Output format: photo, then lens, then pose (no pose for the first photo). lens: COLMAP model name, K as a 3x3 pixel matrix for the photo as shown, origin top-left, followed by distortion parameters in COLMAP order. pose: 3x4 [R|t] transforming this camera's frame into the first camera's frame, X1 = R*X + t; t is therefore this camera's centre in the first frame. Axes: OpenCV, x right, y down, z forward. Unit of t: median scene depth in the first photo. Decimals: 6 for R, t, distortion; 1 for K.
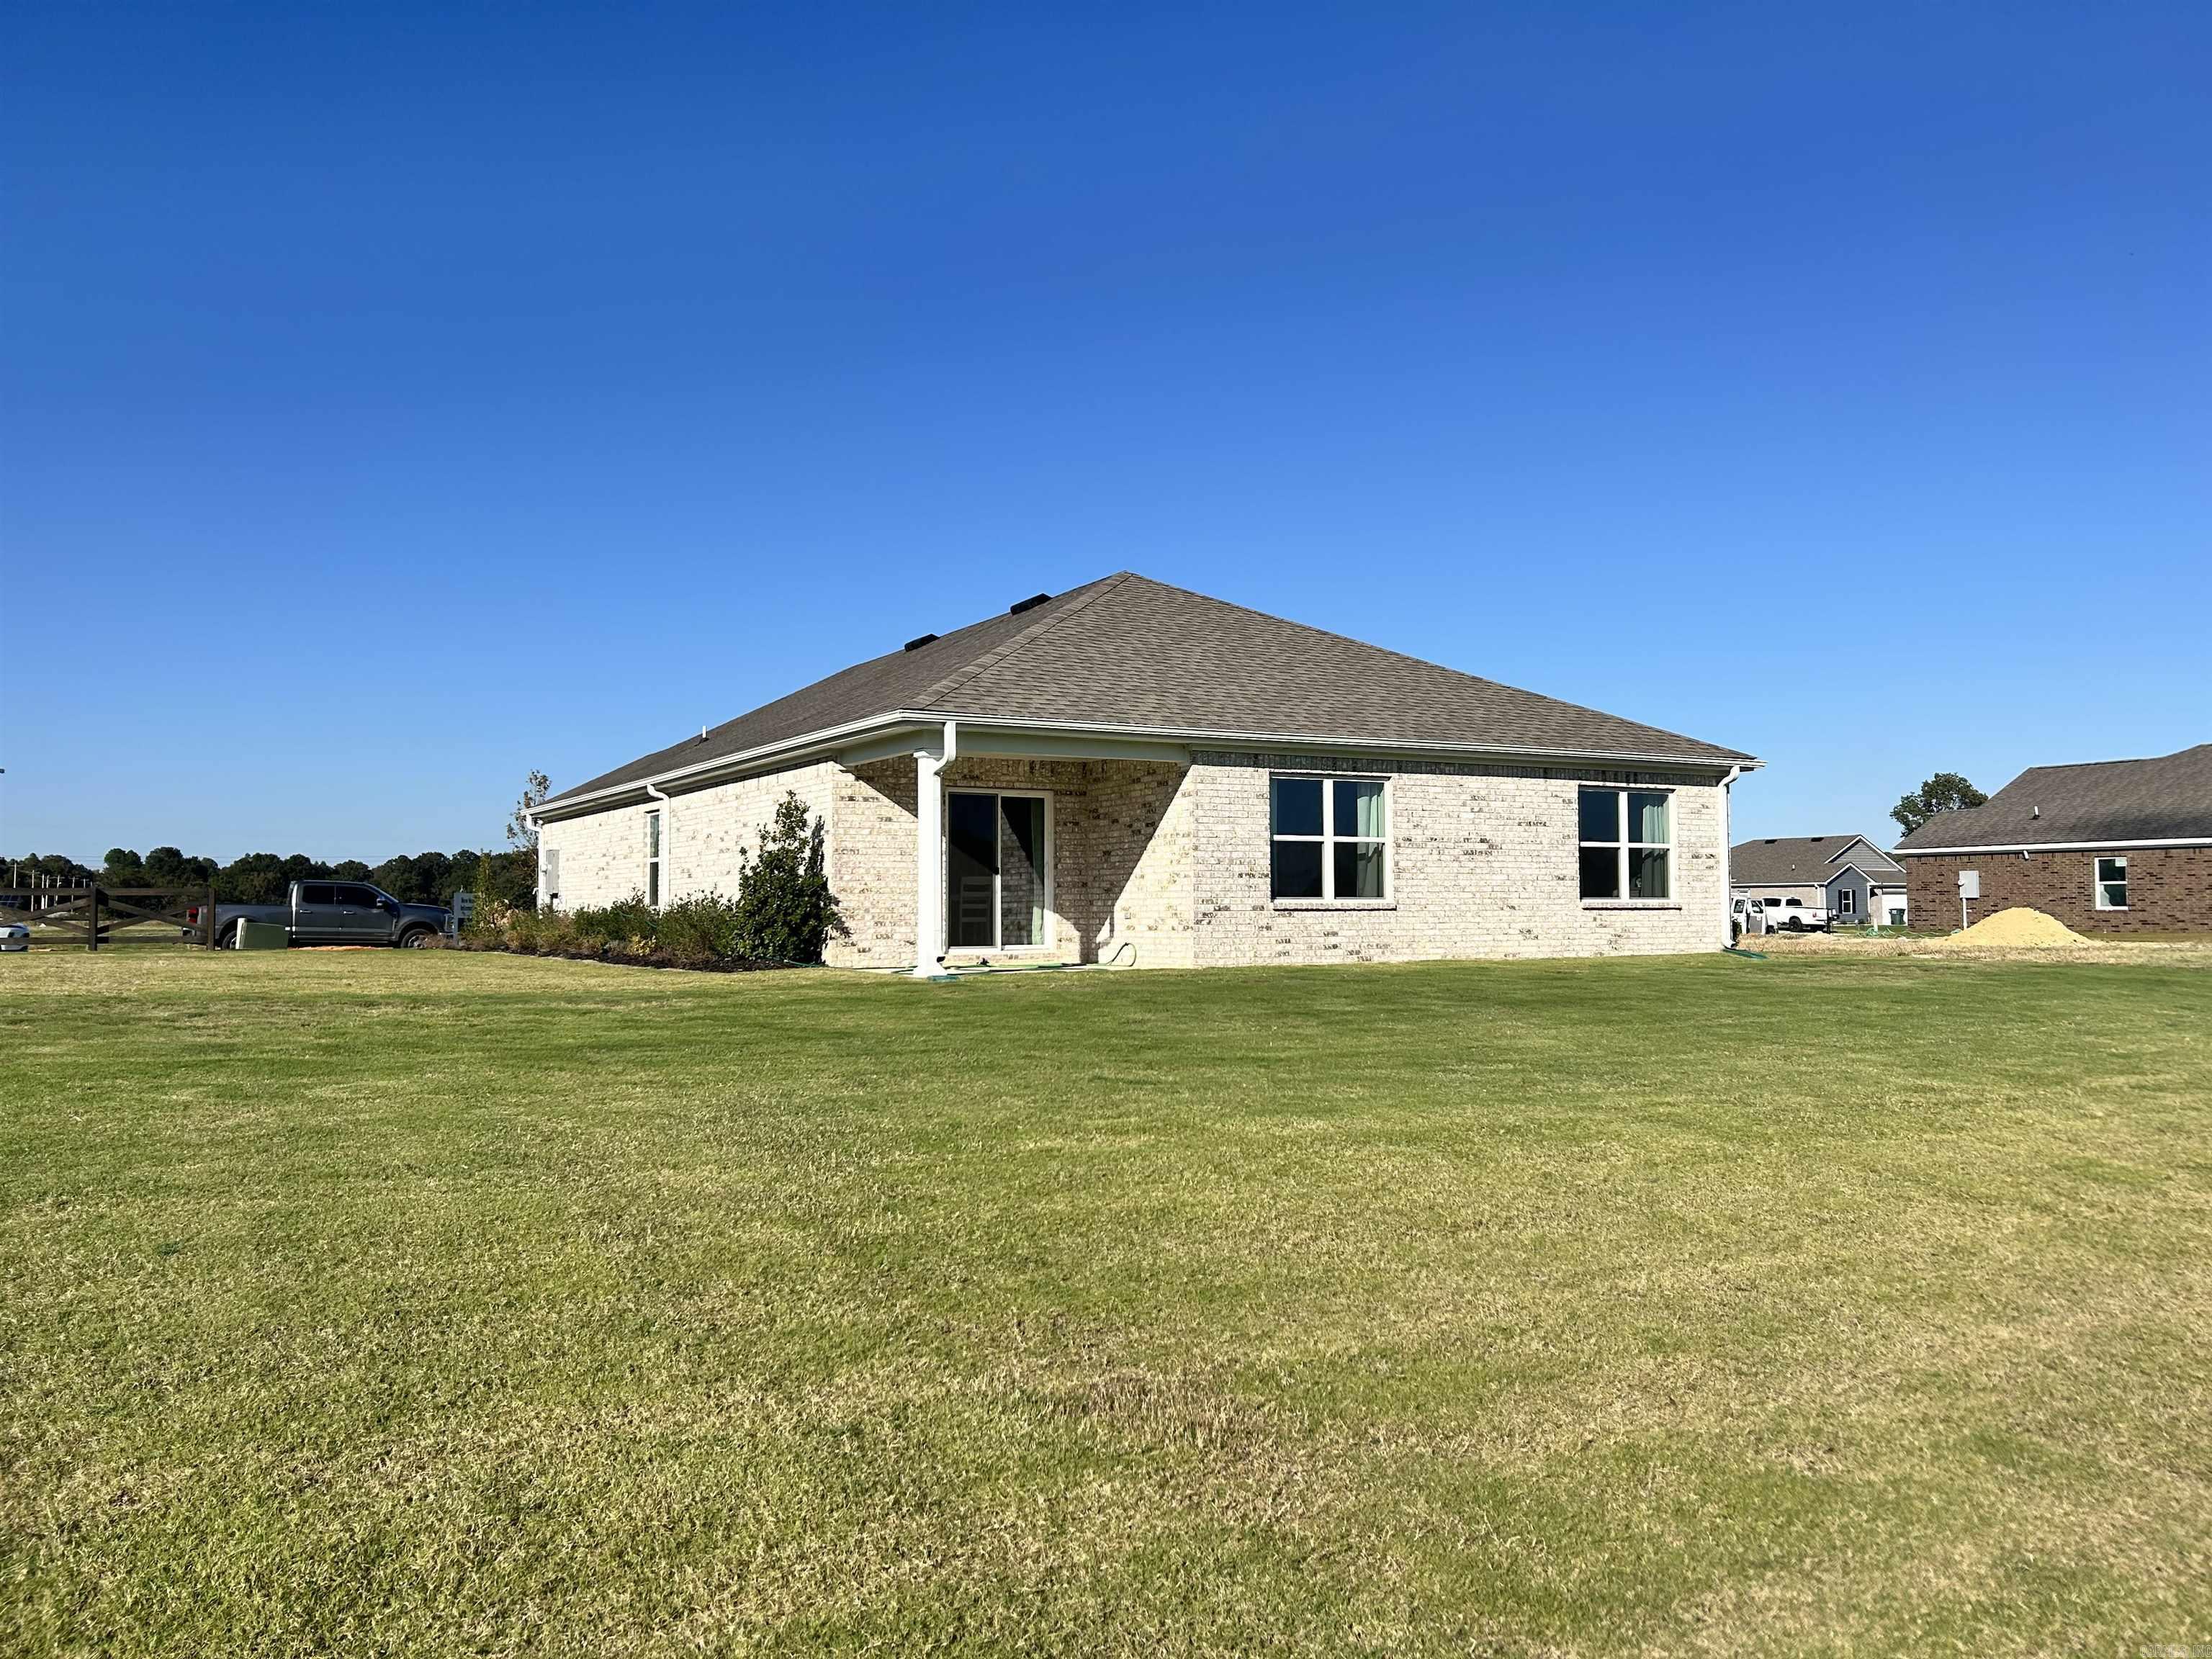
lens RADIAL K [[1658.3, 0, 1085.4], [0, 1658.3, 831.7], [0, 0, 1]] dist [0.060621, -0.075258]
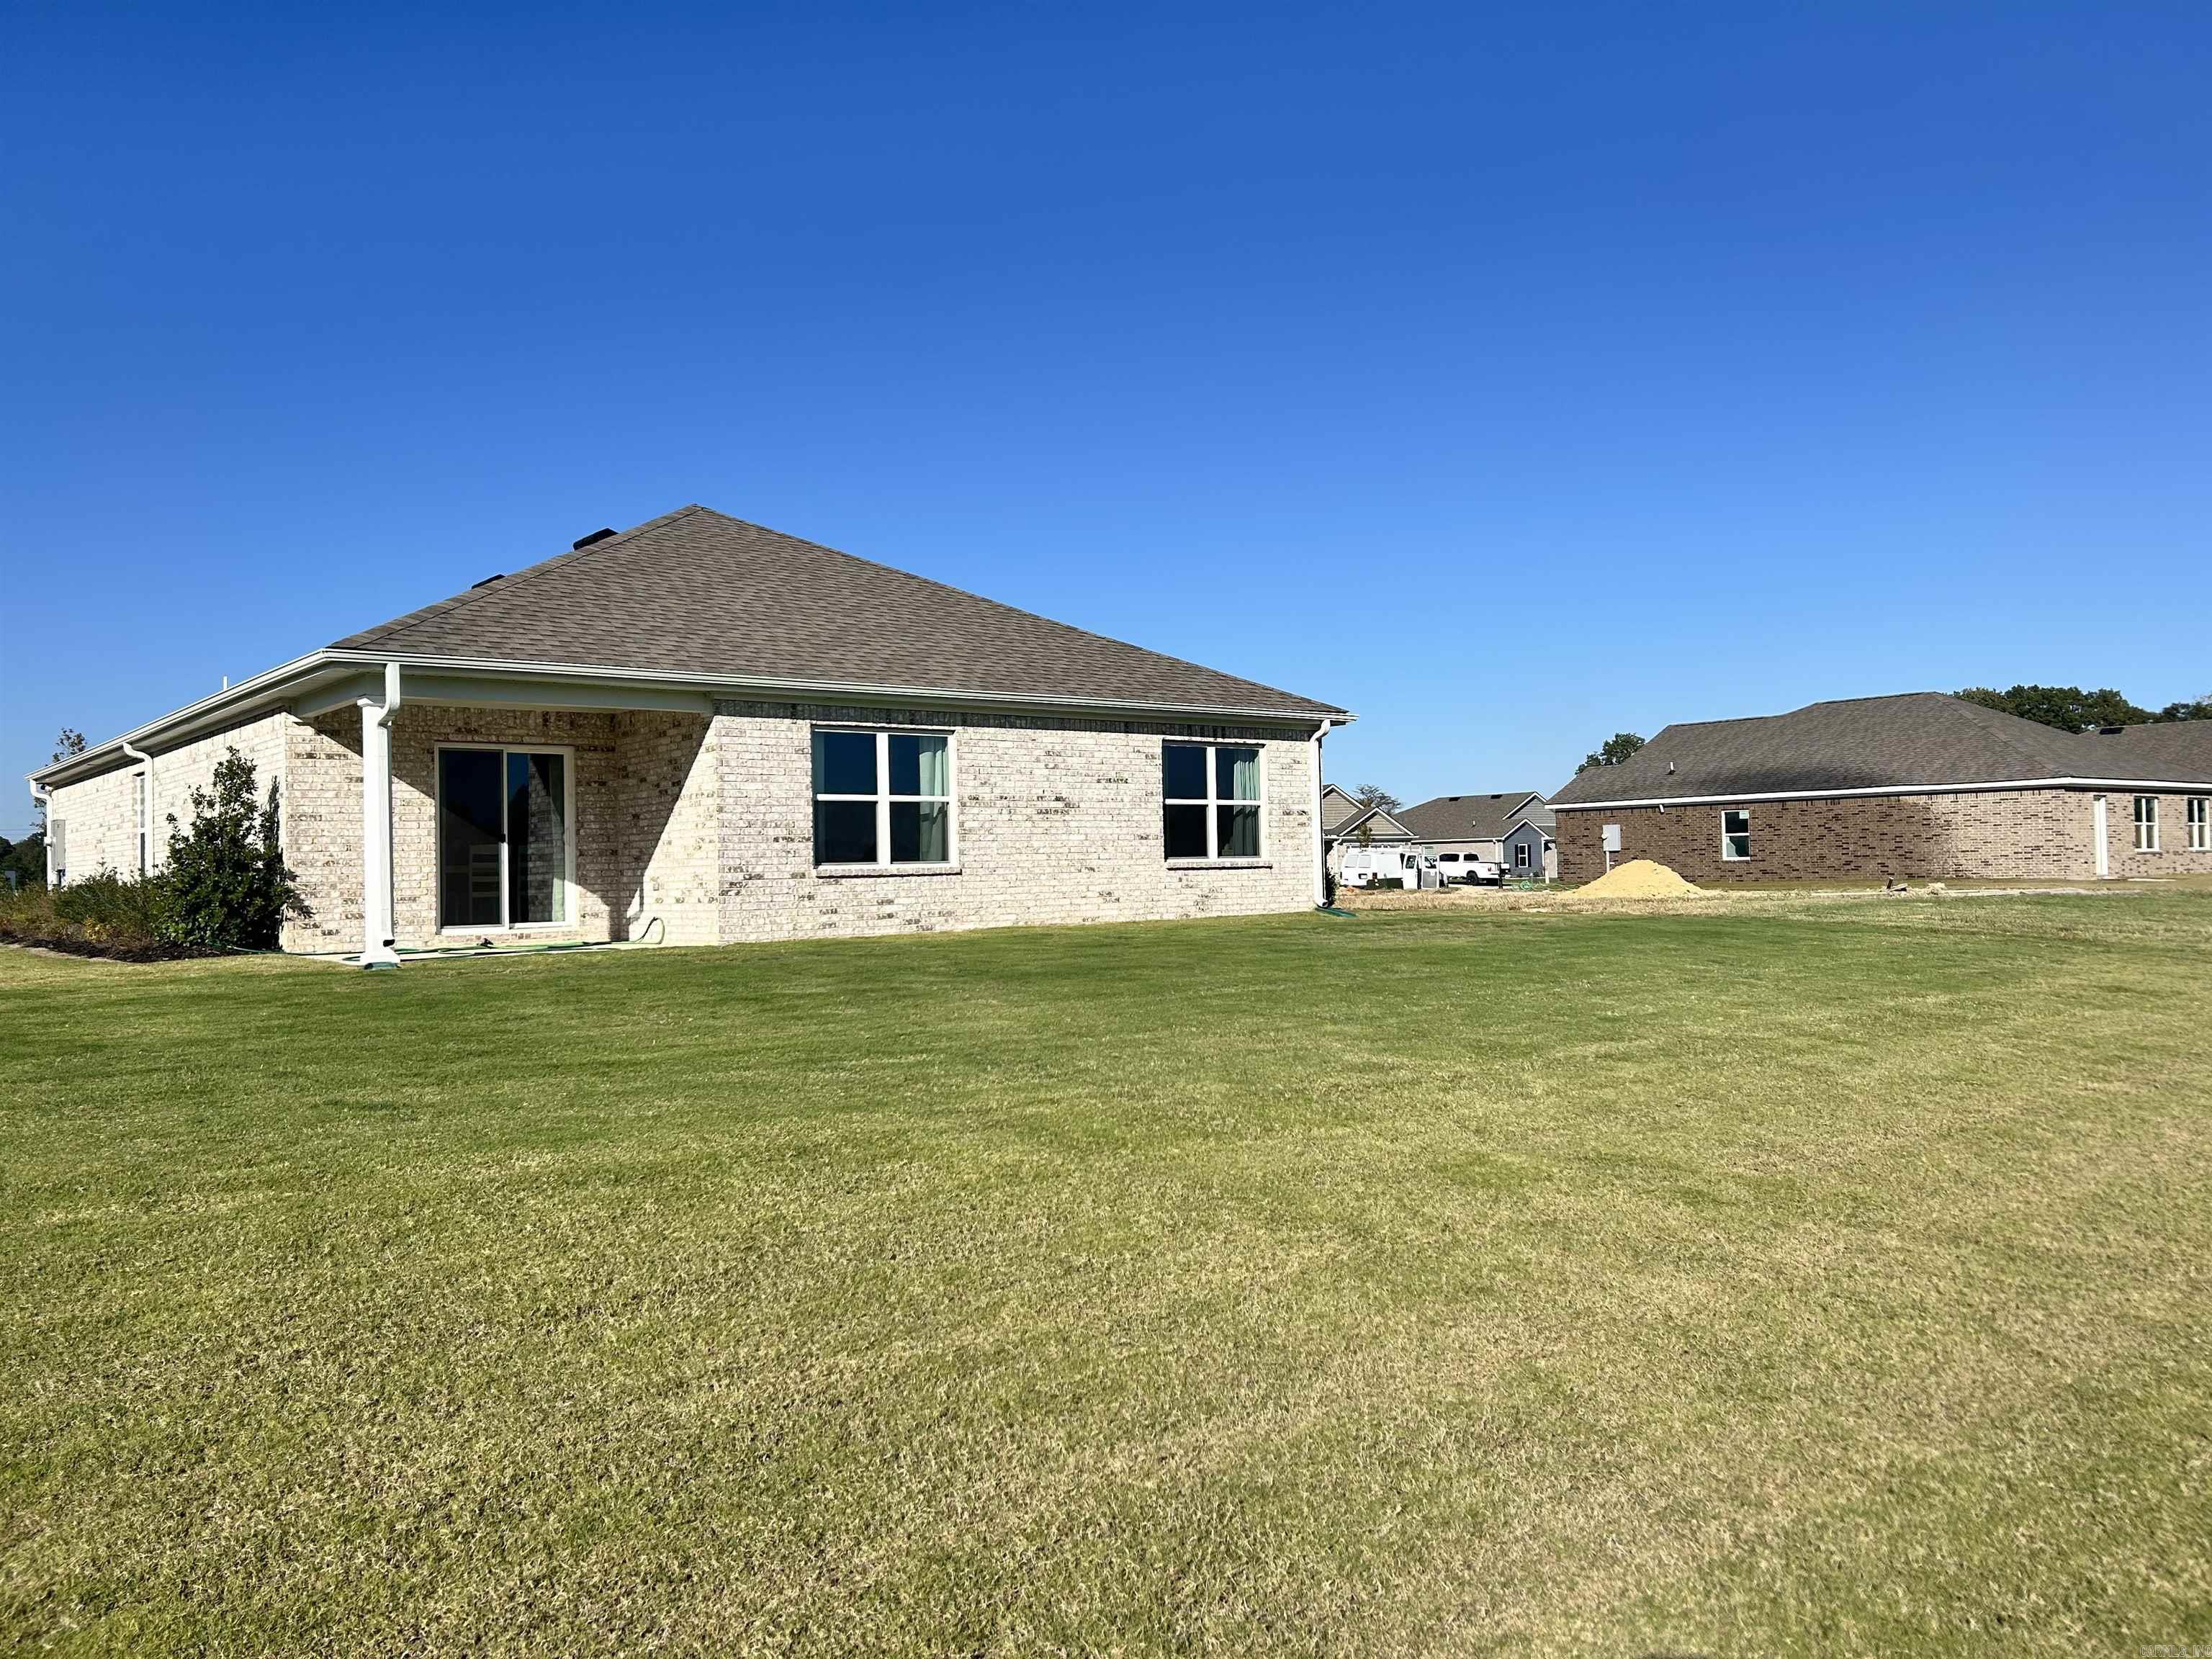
lens RADIAL K [[1658.3, 0, 1108.9], [0, 1658.3, 836.9], [0, 0, 1]] dist [0.060621, -0.075258]
pose [[0.985913, -0.012988, 0.166754, 0.113286], [0.008765, 0.999623, 0.026035, 0.002821], [-0.167030, -0.024207, 0.985655, 0.077058]]
